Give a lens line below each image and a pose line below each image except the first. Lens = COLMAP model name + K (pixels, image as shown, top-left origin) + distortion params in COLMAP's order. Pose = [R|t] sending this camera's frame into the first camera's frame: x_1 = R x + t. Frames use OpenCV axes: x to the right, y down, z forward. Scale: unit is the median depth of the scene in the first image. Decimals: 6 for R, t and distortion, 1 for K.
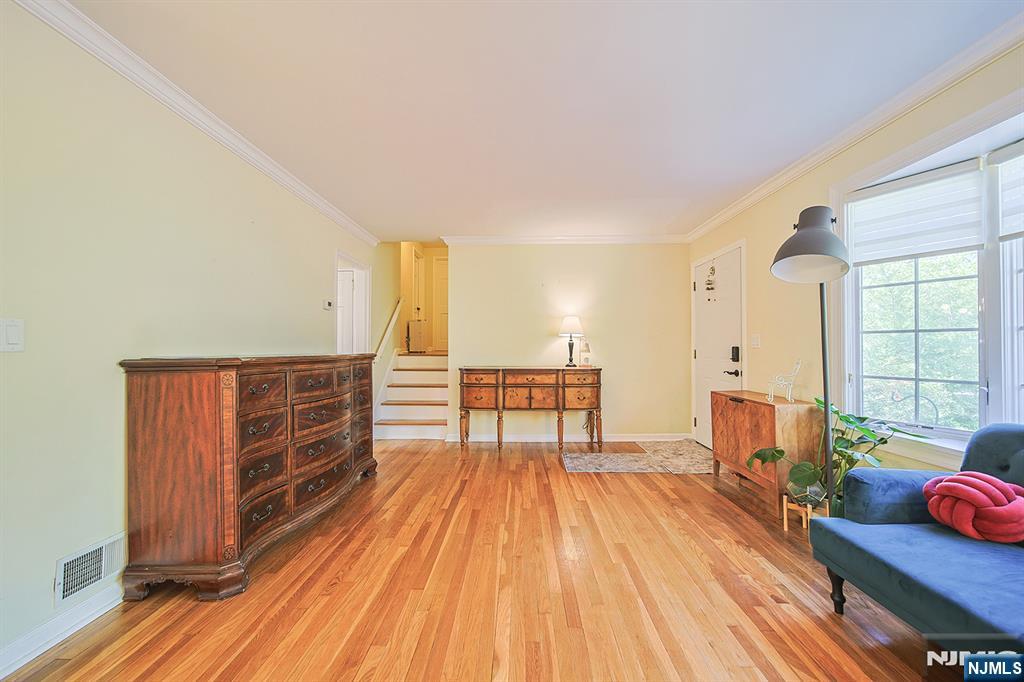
lens RADIAL K [[381.4, 0, 506.1], [0, 381.4, 346.2], [0, 0, 1]] dist [-0.000206, -0.001794]
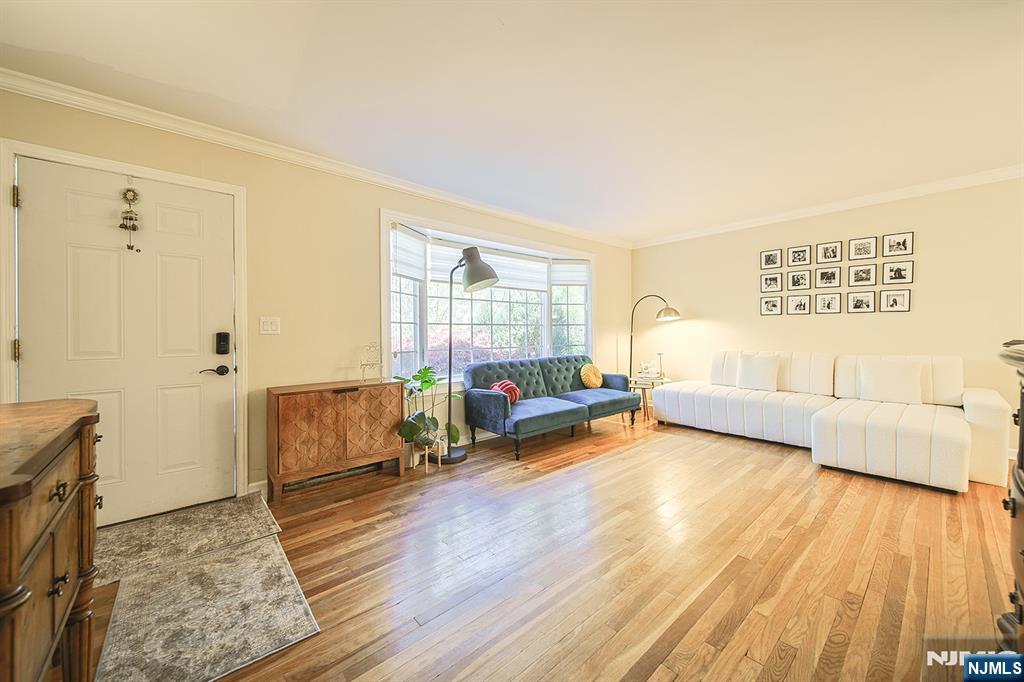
lens RADIAL K [[381.4, 0, 516.2], [0, 381.4, 344.7], [0, 0, 1]] dist [-0.000206, -0.001794]
pose [[-0.693032, -0.015826, 0.720733, -0.453532], [0.005587, 0.999611, 0.027321, 0.010914], [-0.720885, 0.022961, -0.692675, 1.805665]]
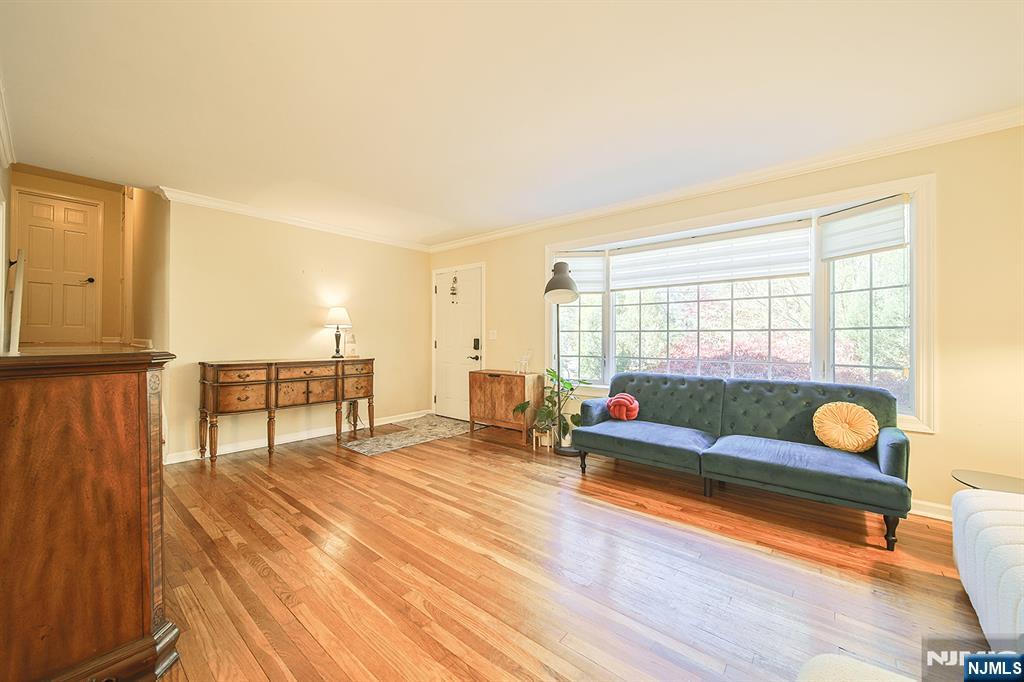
lens RADIAL K [[397.7, 0, 513.6], [0, 397.7, 345.9], [0, 0, 1]] dist [-0.002867, -0.001832]
pose [[0.624290, -0.008479, 0.781146, -0.722036], [-0.008564, 0.999807, 0.017696, 0.000605], [-0.781145, -0.017737, 0.624097, -0.003203]]
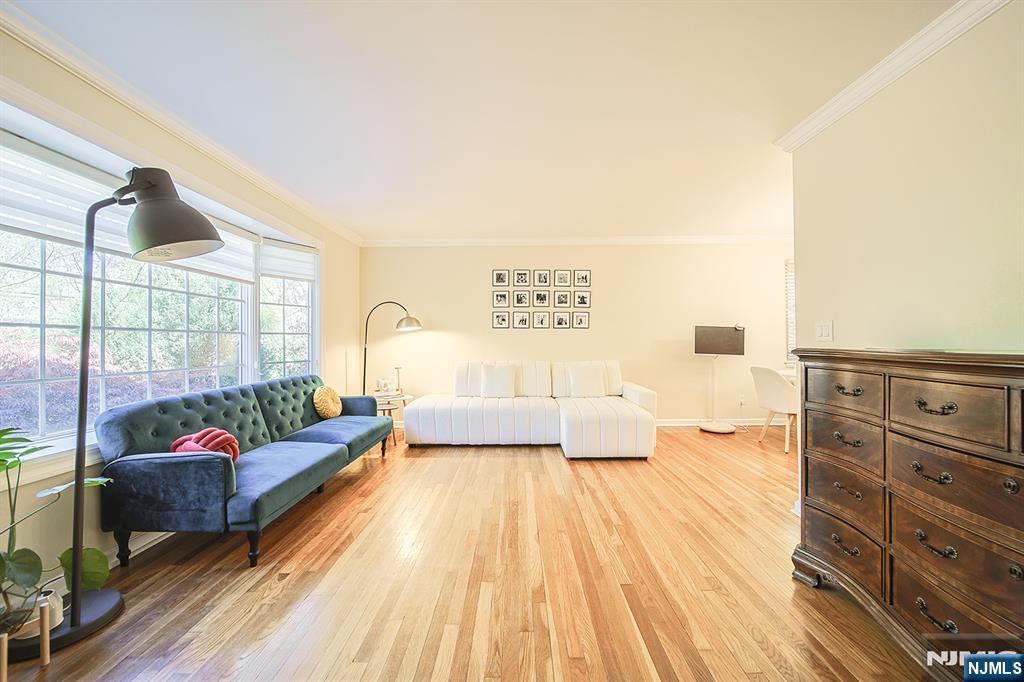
lens RADIAL K [[381.4, 0, 517.0], [0, 381.4, 342.9], [0, 0, 1]] dist [-0.000206, -0.001794]
pose [[-0.999460, 0.006877, -0.032134, 0.064882], [0.006973, 0.999971, -0.002903, 0.009381], [0.032113, -0.003126, -0.999479, 1.644607]]
